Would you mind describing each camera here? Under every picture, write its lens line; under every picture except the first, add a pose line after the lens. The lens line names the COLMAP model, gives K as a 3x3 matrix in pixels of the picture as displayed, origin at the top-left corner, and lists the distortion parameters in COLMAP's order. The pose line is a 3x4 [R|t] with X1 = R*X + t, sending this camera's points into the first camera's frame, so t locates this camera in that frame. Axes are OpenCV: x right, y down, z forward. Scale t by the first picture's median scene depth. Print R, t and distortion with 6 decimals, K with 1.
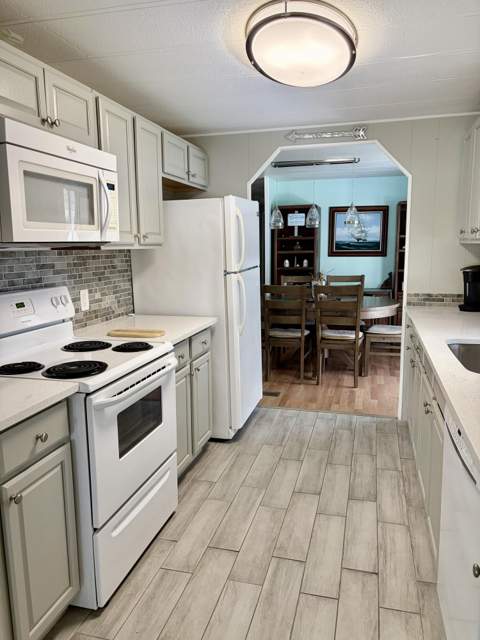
lens RADIAL K [[481.6, 0, 240.0], [0, 481.6, 320.0], [0, 0, 1]] dist [-0.004168, -0.007368]
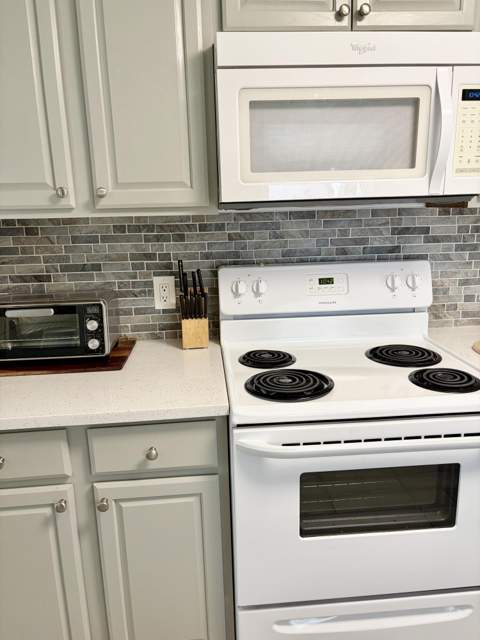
lens RADIAL K [[481.6, 0, 240.0], [0, 481.6, 320.0], [0, 0, 1]] dist [-0.004168, -0.007368]
pose [[0.331305, 0.220200, -0.917469, 0.224438], [-0.121244, 0.974260, 0.190048, -0.099051], [0.935701, 0.048274, 0.349475, 0.590072]]
